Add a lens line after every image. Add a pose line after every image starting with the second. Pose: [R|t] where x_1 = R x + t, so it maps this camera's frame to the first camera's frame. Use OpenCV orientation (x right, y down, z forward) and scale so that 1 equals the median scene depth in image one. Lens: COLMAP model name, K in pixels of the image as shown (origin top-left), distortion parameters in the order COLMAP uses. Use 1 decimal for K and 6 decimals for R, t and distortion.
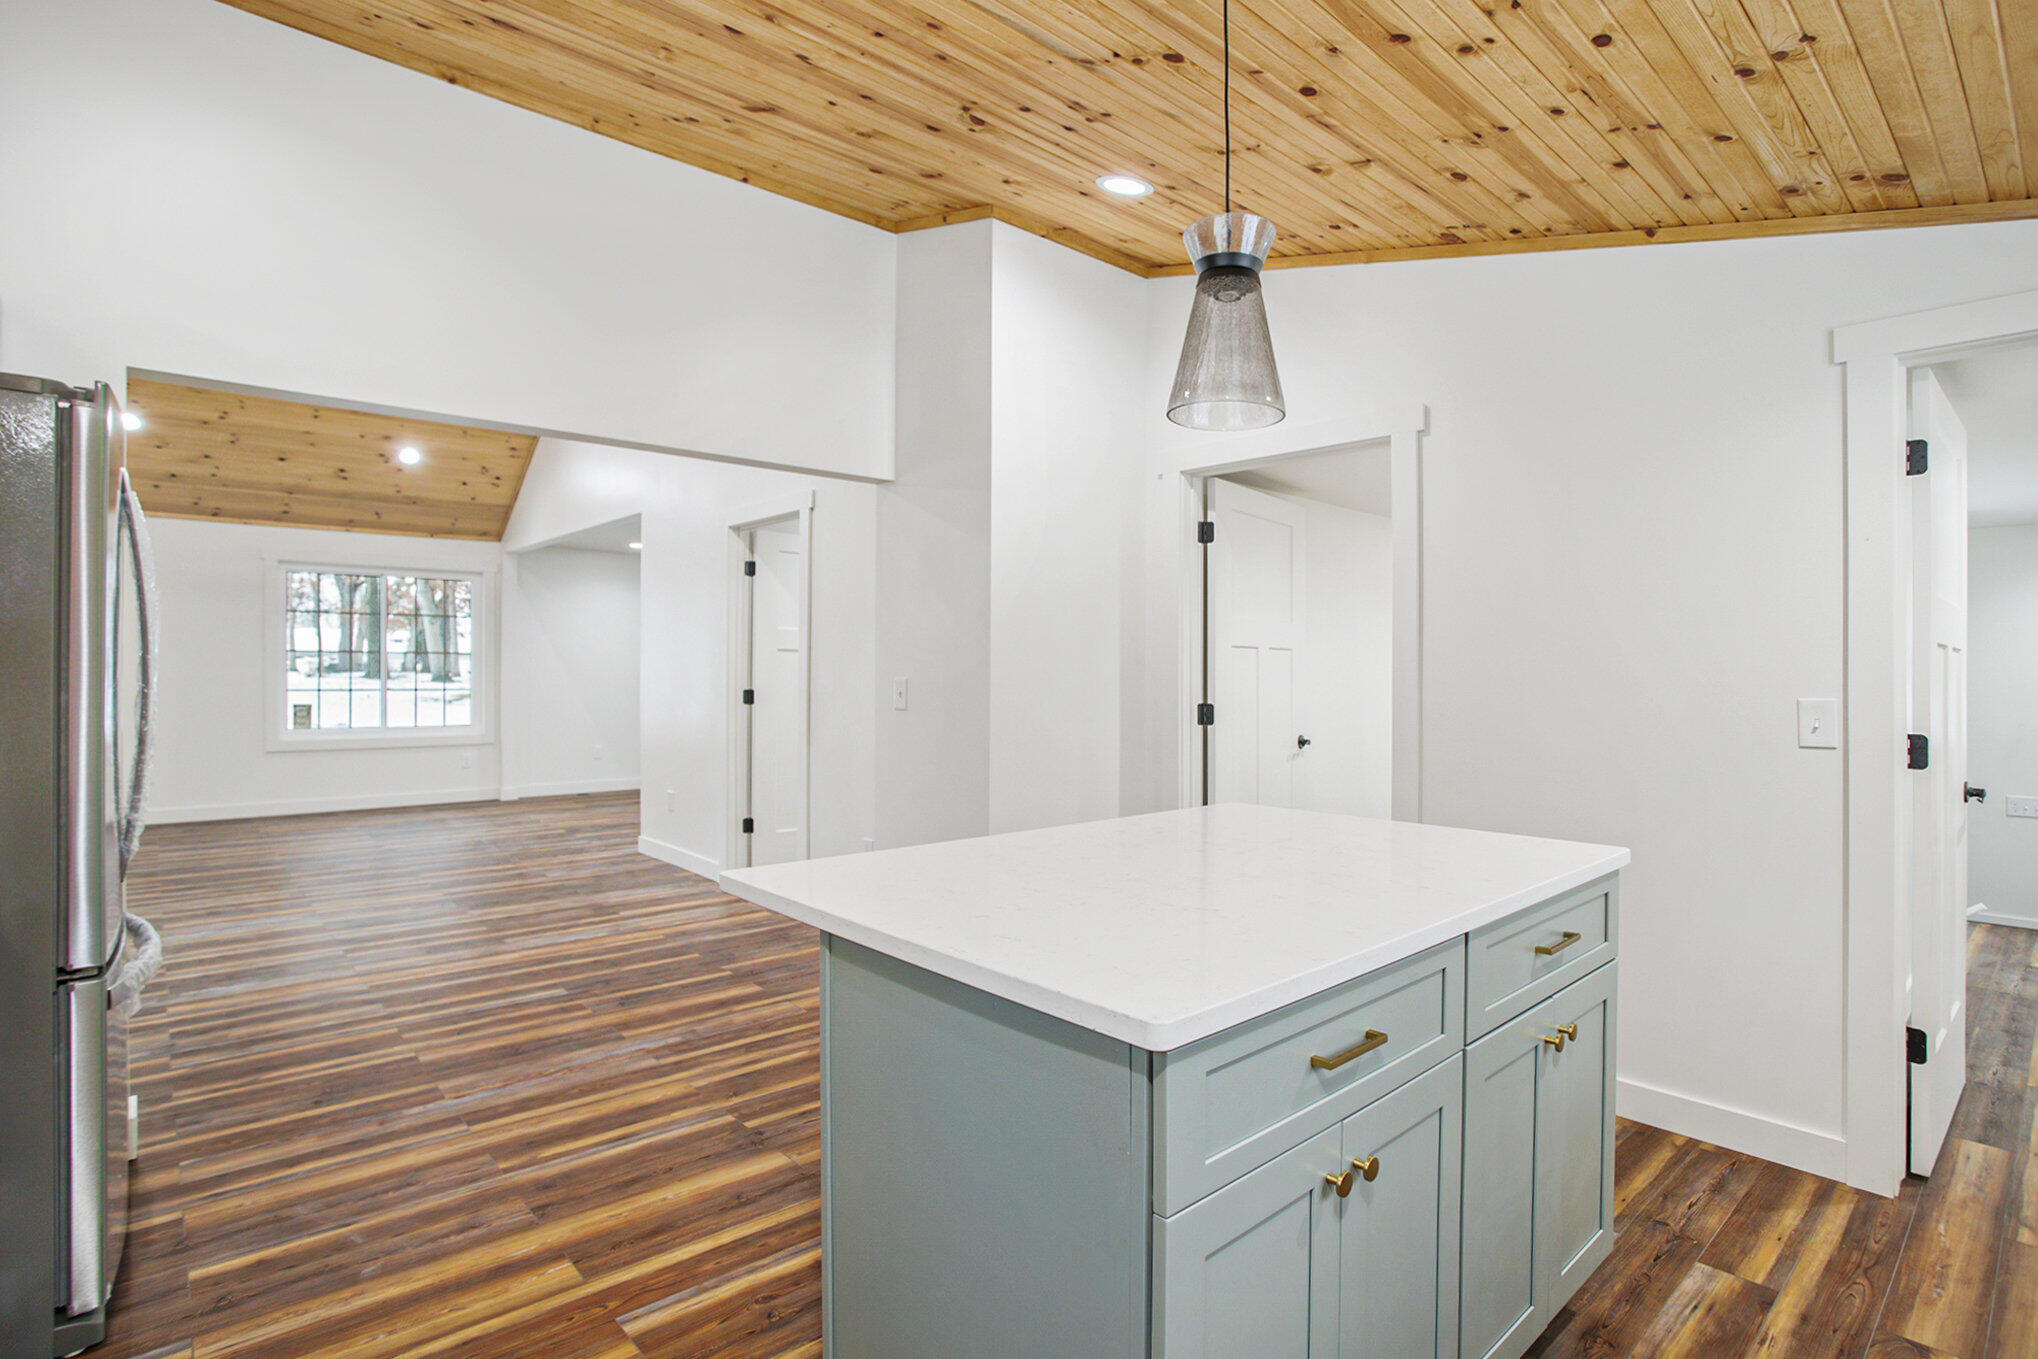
lens RADIAL K [[980.4, 0, 1019.6], [0, 980.4, 683.4], [0, 0, 1]] dist [-0.002127, -0.000213]
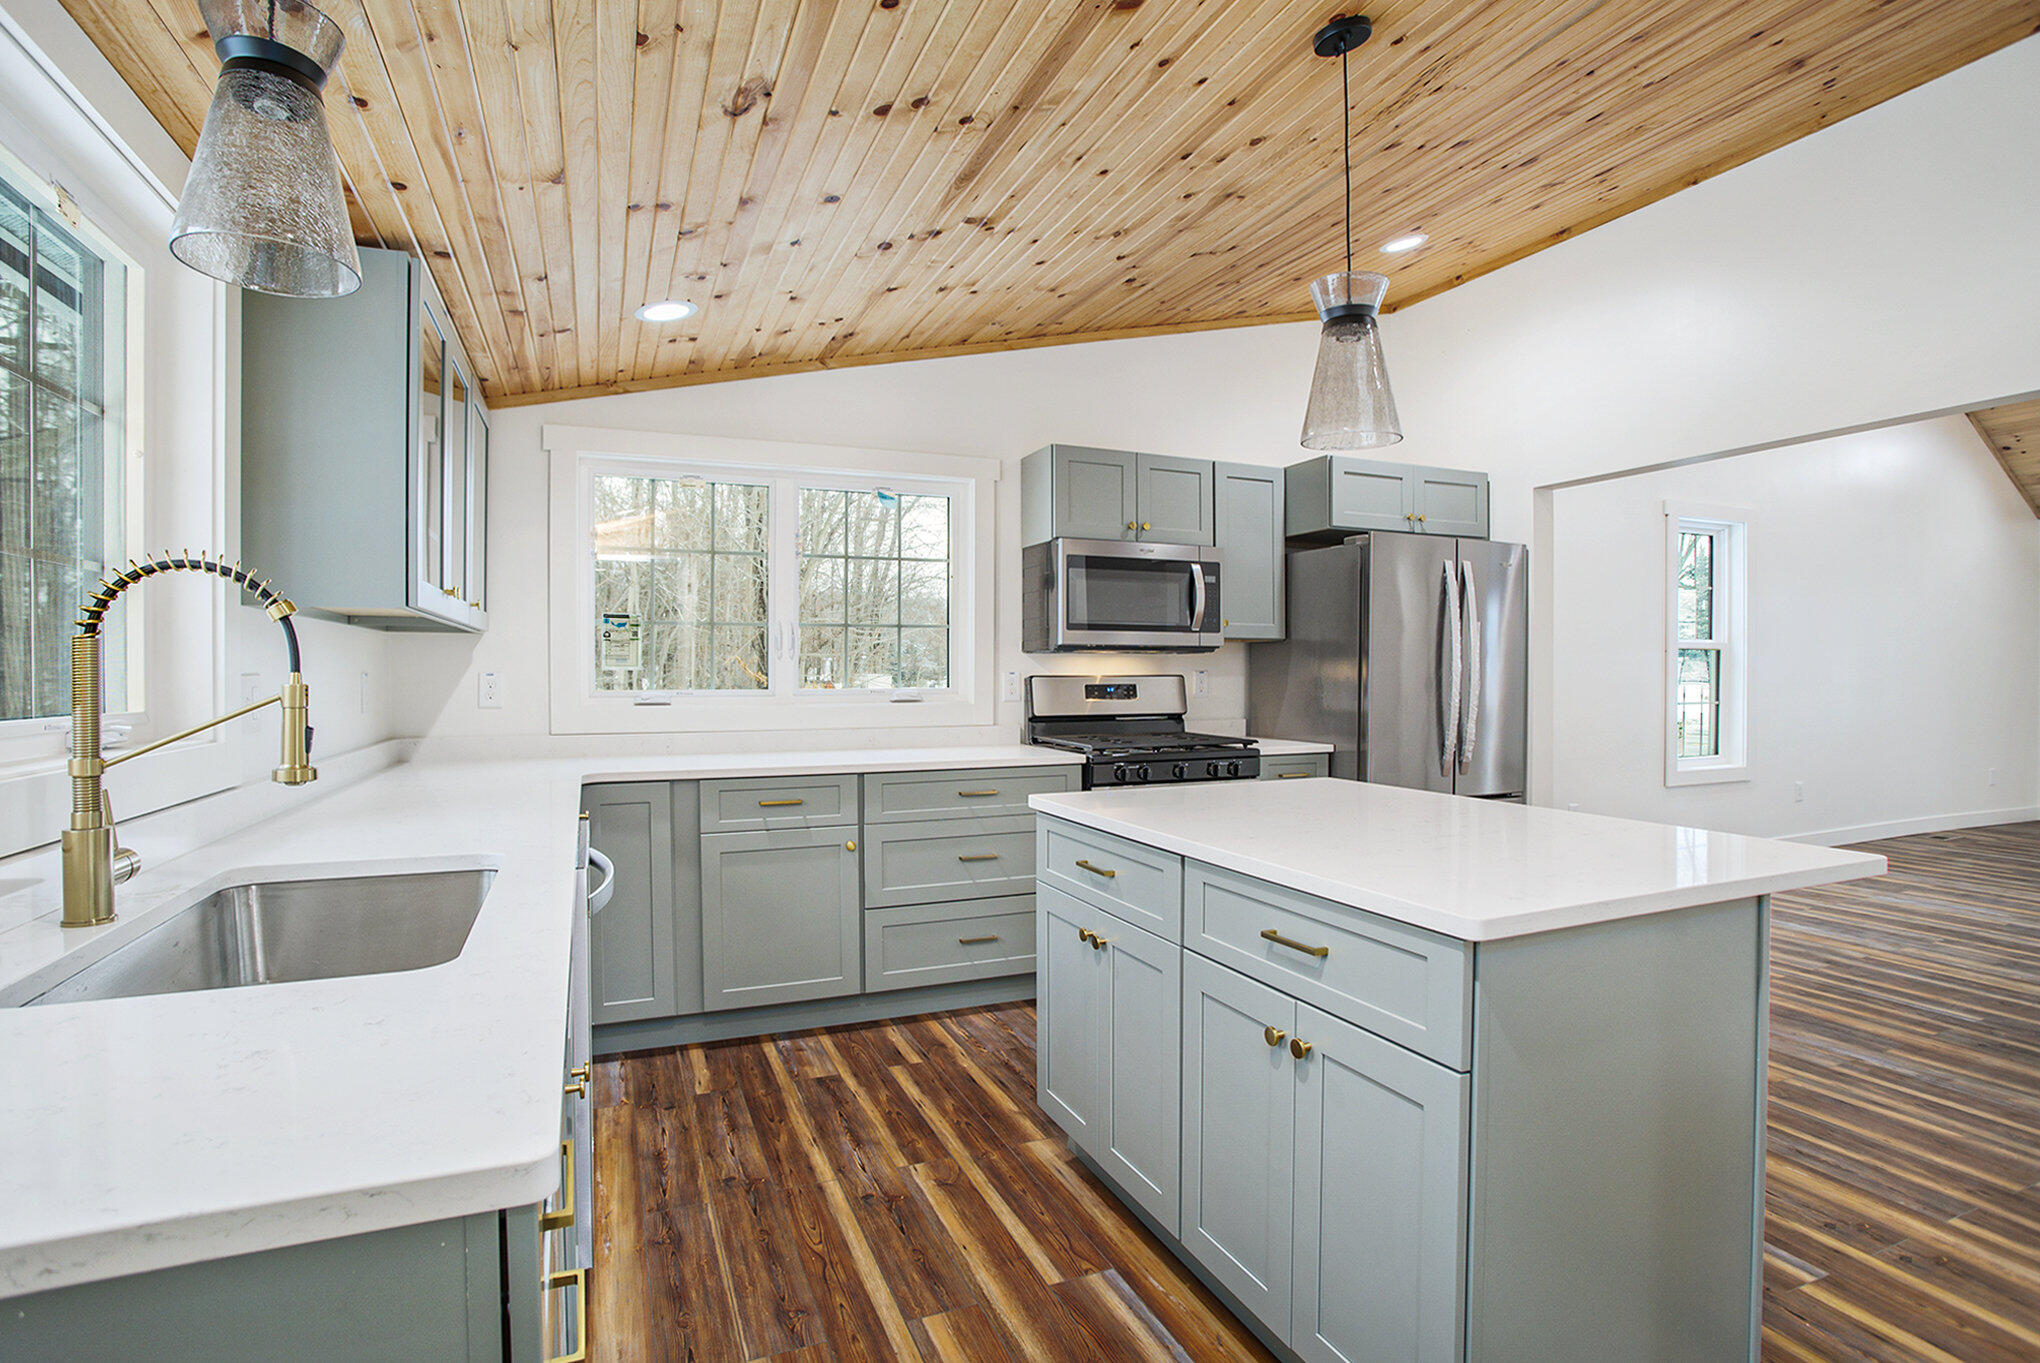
lens RADIAL K [[981.4, 0, 1019.8], [0, 981.4, 683.9], [0, 0, 1]] dist [-0.002127, -0.000213]
pose [[-0.309202, 0.001481, -0.950995, 0.774098], [-0.000805, 0.999998, 0.001819, 0.000989], [0.950996, 0.001328, -0.309201, 0.497508]]
